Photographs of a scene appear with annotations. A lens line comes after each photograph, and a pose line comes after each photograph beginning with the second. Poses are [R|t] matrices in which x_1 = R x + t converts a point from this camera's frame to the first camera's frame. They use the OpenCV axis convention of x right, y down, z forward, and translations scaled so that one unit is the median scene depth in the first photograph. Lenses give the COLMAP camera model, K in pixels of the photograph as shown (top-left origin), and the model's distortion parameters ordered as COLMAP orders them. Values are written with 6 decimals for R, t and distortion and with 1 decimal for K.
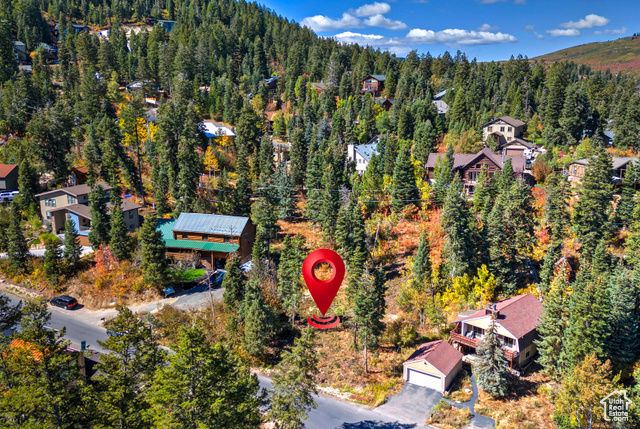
lens RADIAL K [[567.8, 0, 330.1], [0, 567.8, 196.0], [0, 0, 1]] dist [0.088053, -0.150164]
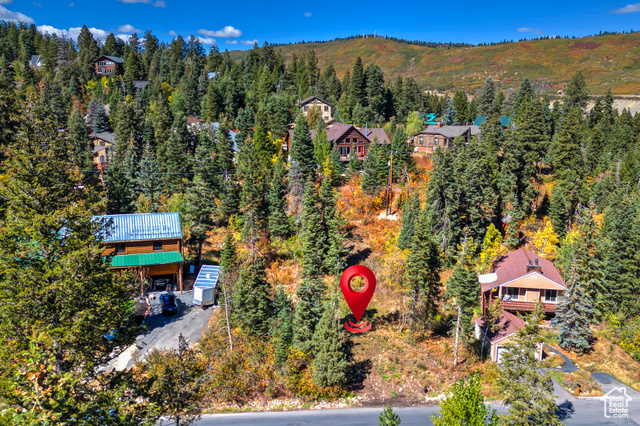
lens RADIAL K [[575.6, 0, 340.6], [0, 575.6, 200.9], [0, 0, 1]] dist [0.110238, -0.167593]
pose [[0.815312, -0.101481, 0.570060, -0.378404], [0.105176, 0.994099, 0.026543, 0.025762], [-0.569389, 0.038316, 0.821175, 0.292381]]
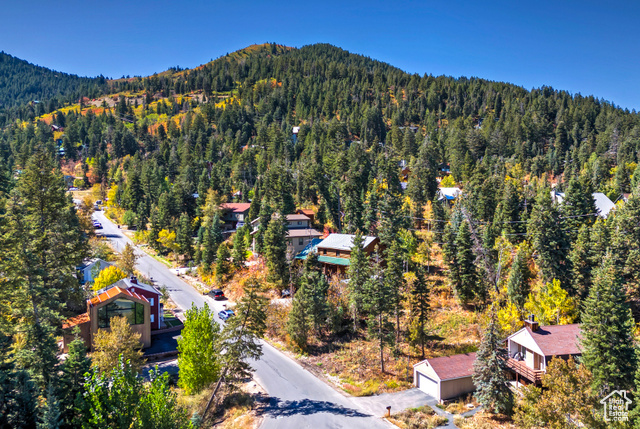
lens RADIAL K [[578.6, 0, 375.7], [0, 578.6, 205.1], [0, 0, 1]] dist [0.118793, -0.231845]
pose [[0.845923, 0.001650, -0.533303, 0.397640], [-0.099849, 0.982802, -0.155338, 0.139641], [0.523875, 0.184653, 0.831539, 0.127899]]
